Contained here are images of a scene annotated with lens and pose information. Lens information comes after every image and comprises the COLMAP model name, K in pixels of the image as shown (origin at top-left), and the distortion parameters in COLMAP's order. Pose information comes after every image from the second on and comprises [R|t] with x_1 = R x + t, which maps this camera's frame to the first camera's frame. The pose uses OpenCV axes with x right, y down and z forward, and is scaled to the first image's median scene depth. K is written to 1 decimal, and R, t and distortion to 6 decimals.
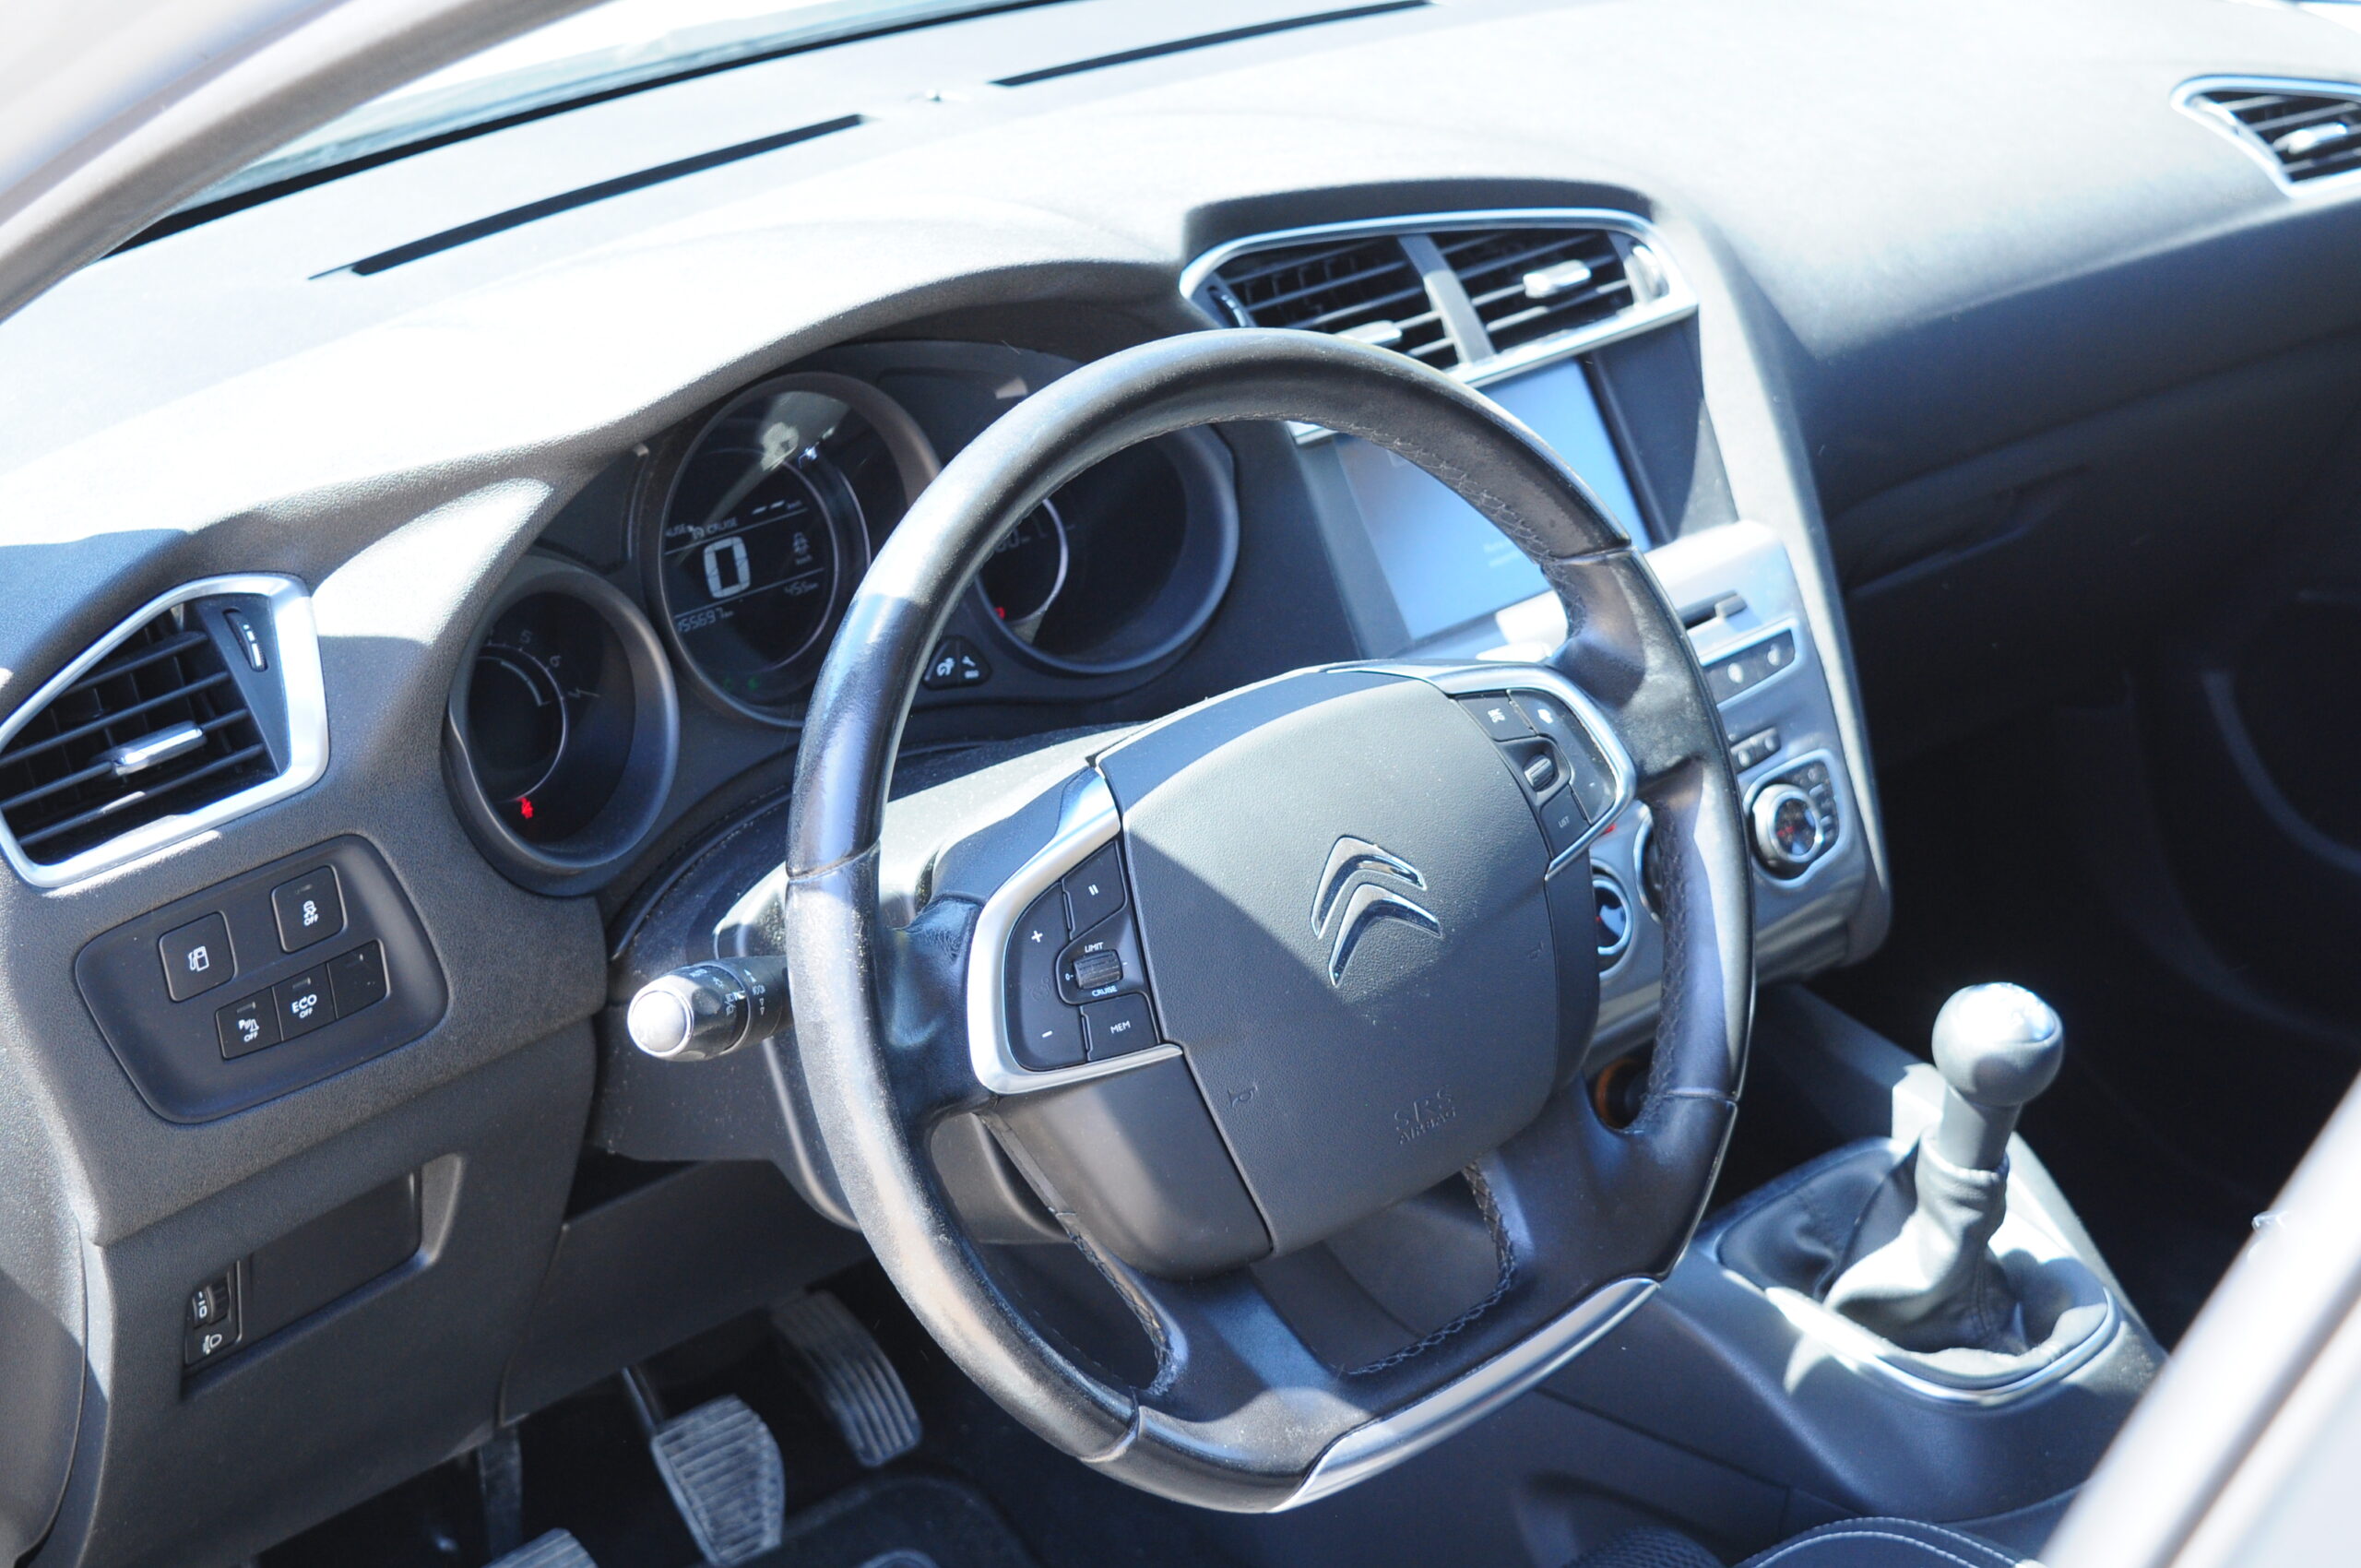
lens RADIAL K [[3752.8, 0, 1180.3], [0, 3752.8, 772.0], [0, 0, 1]] dist [-0.070936, 0.000000]
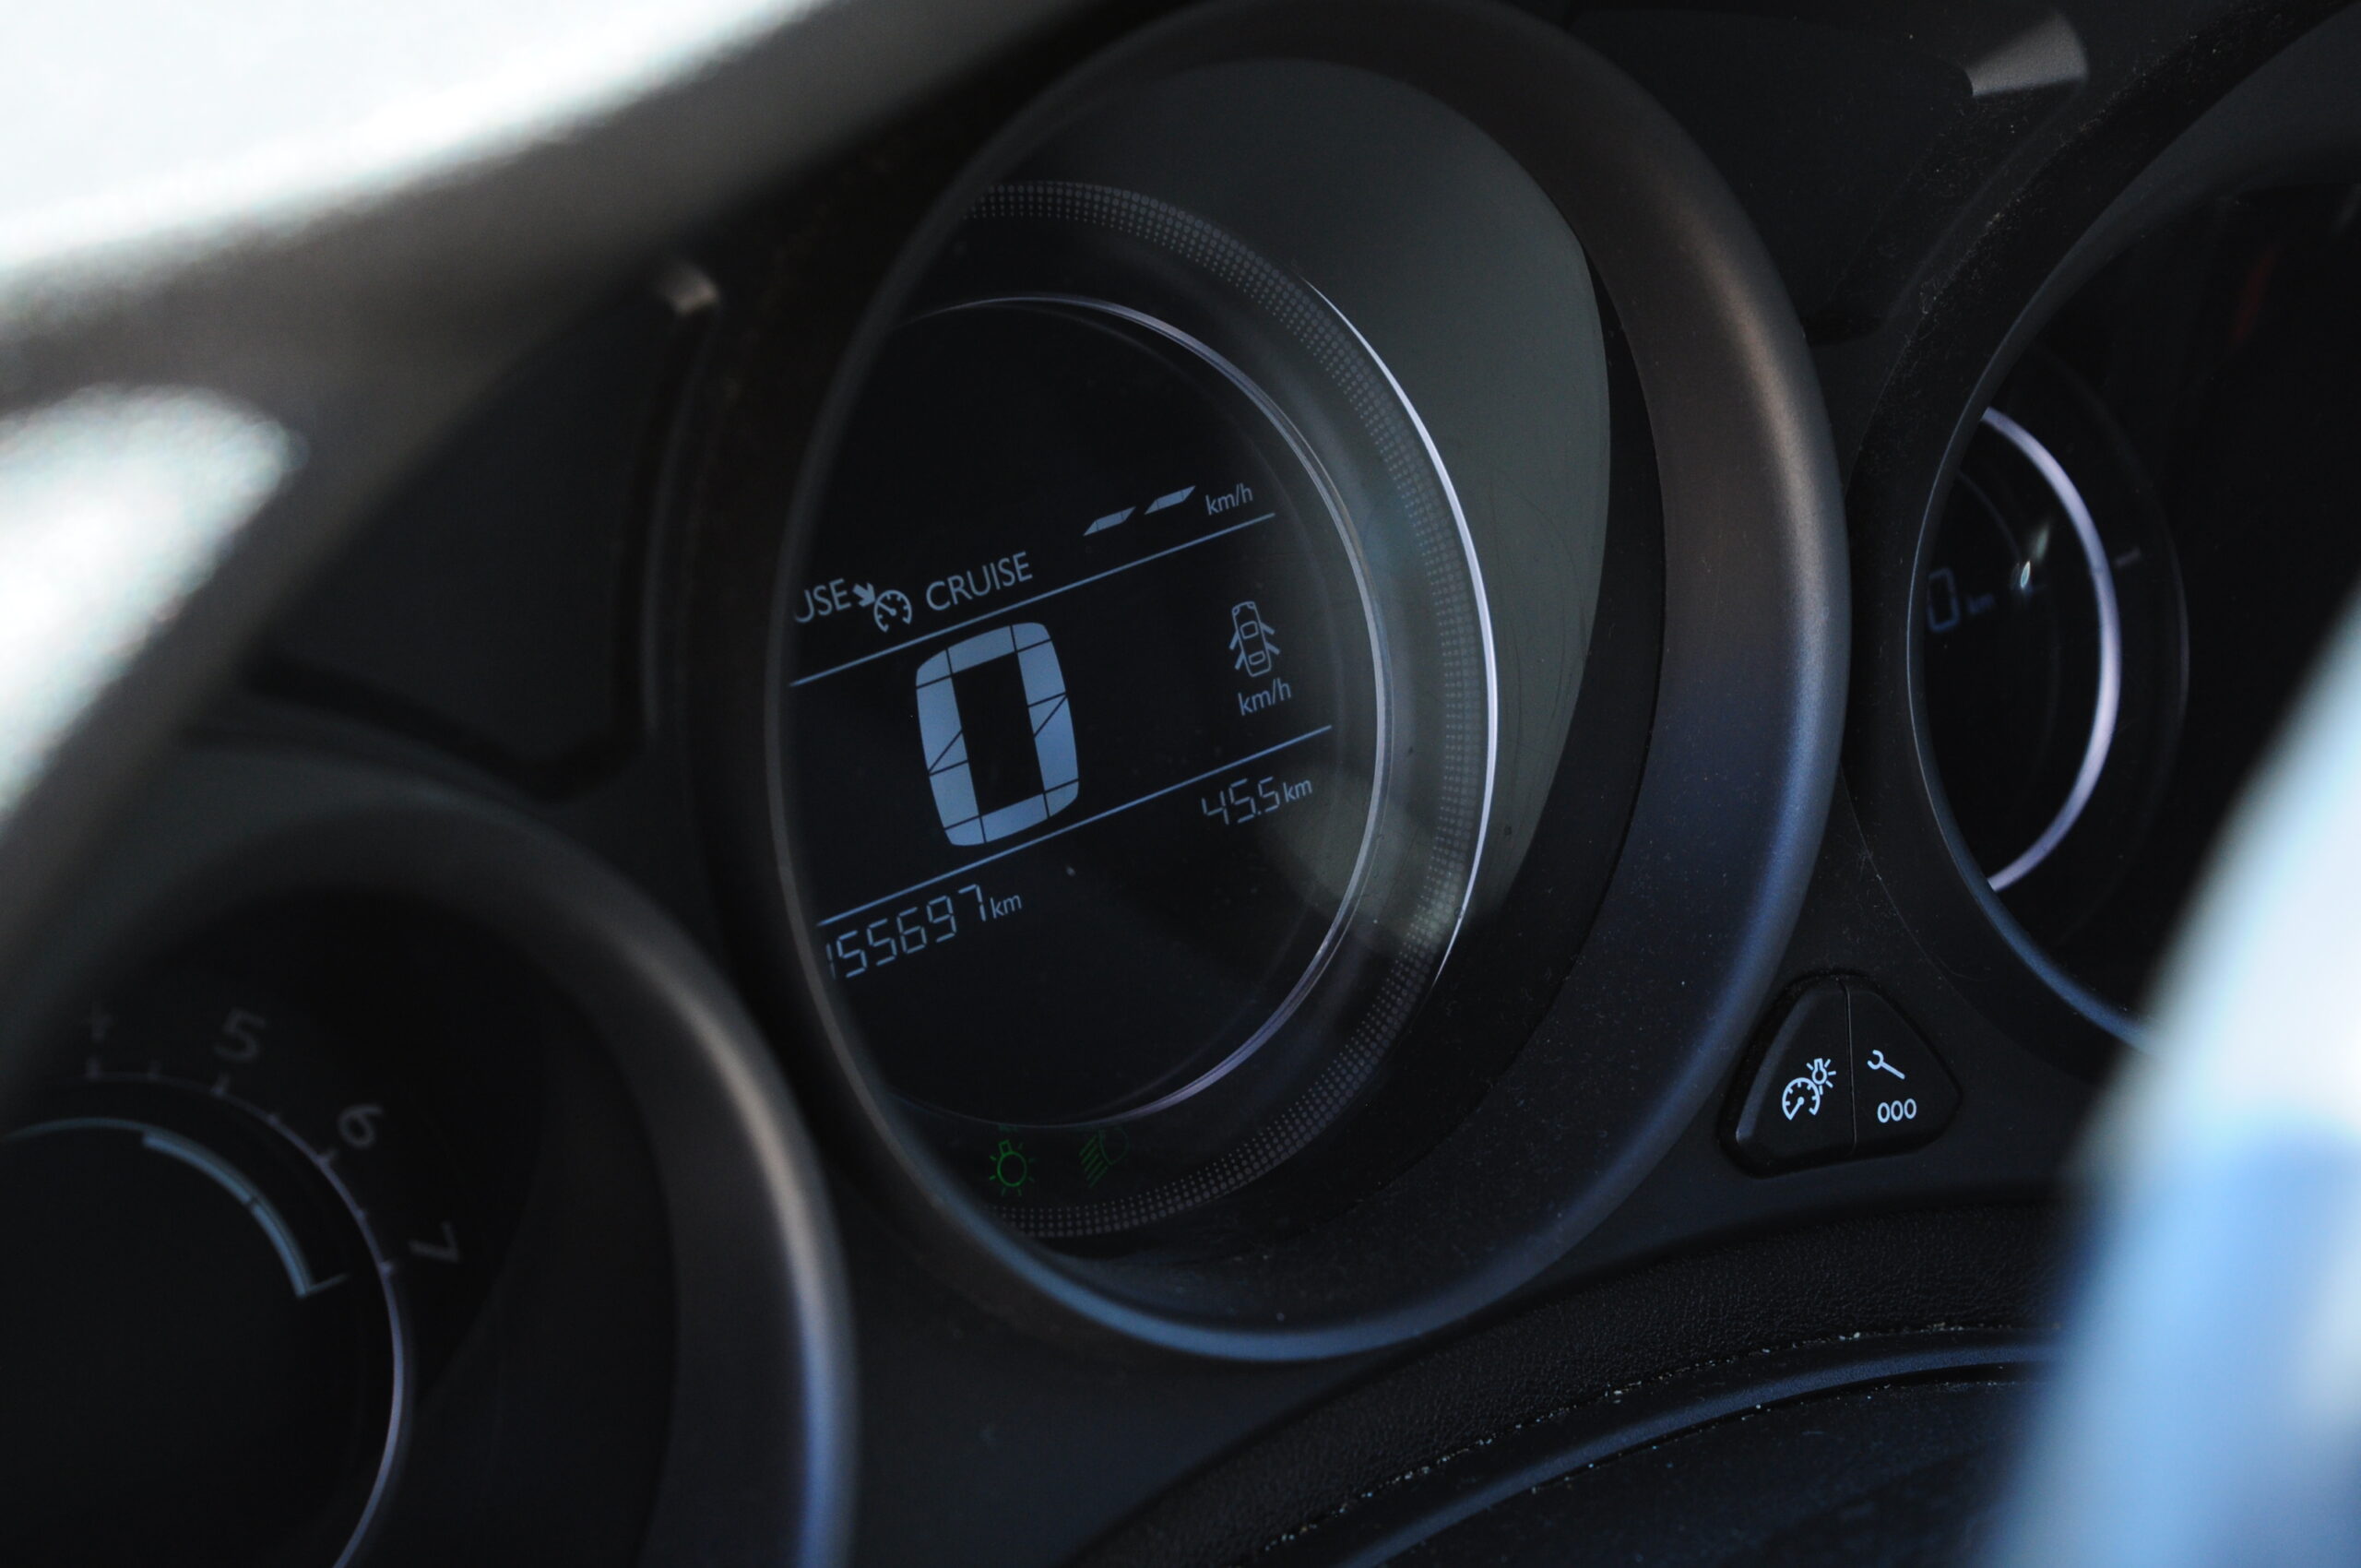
lens RADIAL K [[5589.5, 0, 1179.2], [0, 5589.5, 786.4], [0, 0, 1]] dist [0.056464, 0.000000]
pose [[0.998989, -0.014315, -0.042614, -0.101509], [0.013587, 0.999758, -0.017327, -0.048796], [0.042852, 0.016730, 0.998941, 0.666899]]
